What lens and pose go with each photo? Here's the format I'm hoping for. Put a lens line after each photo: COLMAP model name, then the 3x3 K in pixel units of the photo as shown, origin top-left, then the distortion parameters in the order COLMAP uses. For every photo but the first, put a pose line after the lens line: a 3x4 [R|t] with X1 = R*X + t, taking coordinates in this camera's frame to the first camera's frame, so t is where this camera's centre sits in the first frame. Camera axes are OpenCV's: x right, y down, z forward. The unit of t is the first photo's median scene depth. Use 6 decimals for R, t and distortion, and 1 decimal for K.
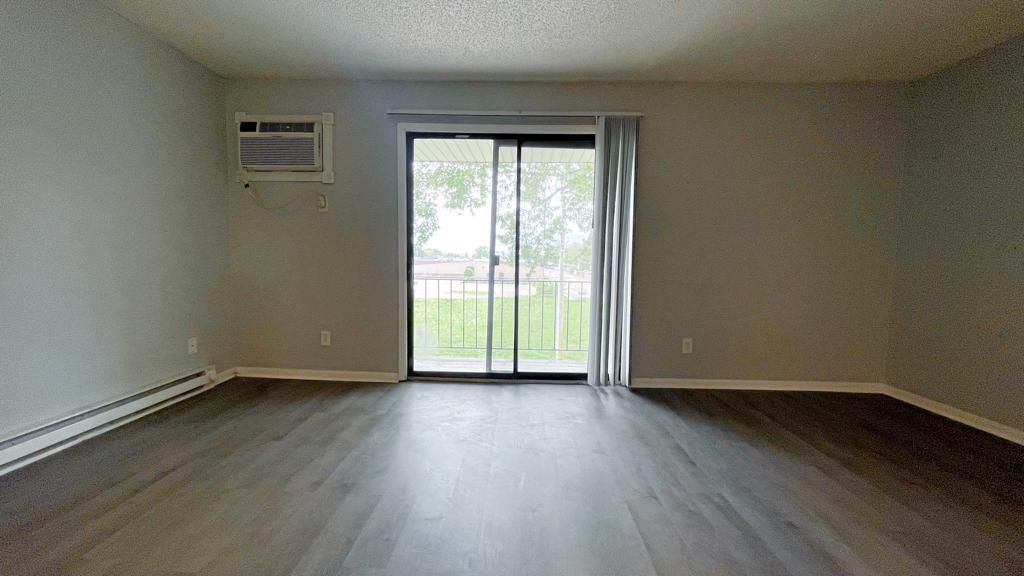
lens RADIAL K [[414.7, 0, 507.9], [0, 414.7, 291.9], [0, 0, 1]] dist [0.000359, -0.000266]
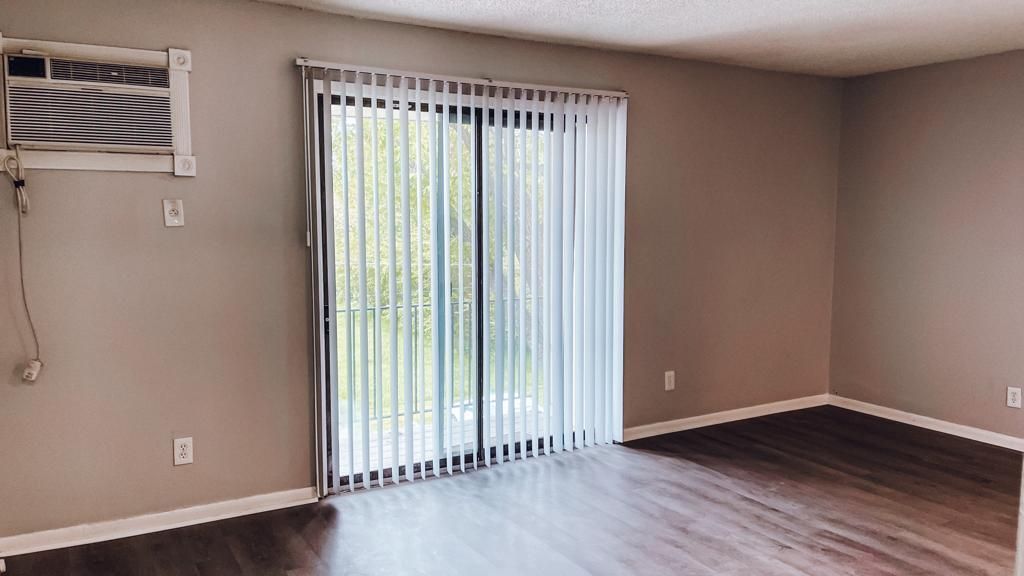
lens RADIAL K [[780.9, 0, 512.0], [0, 780.9, 288.0], [0, 0, 1]] dist [0.041330, -0.000500]
pose [[0.845189, -0.067503, 0.530187, -0.559048], [0.055593, 0.997715, 0.038407, -0.112269], [-0.531568, -0.002986, 0.847010, -0.119426]]
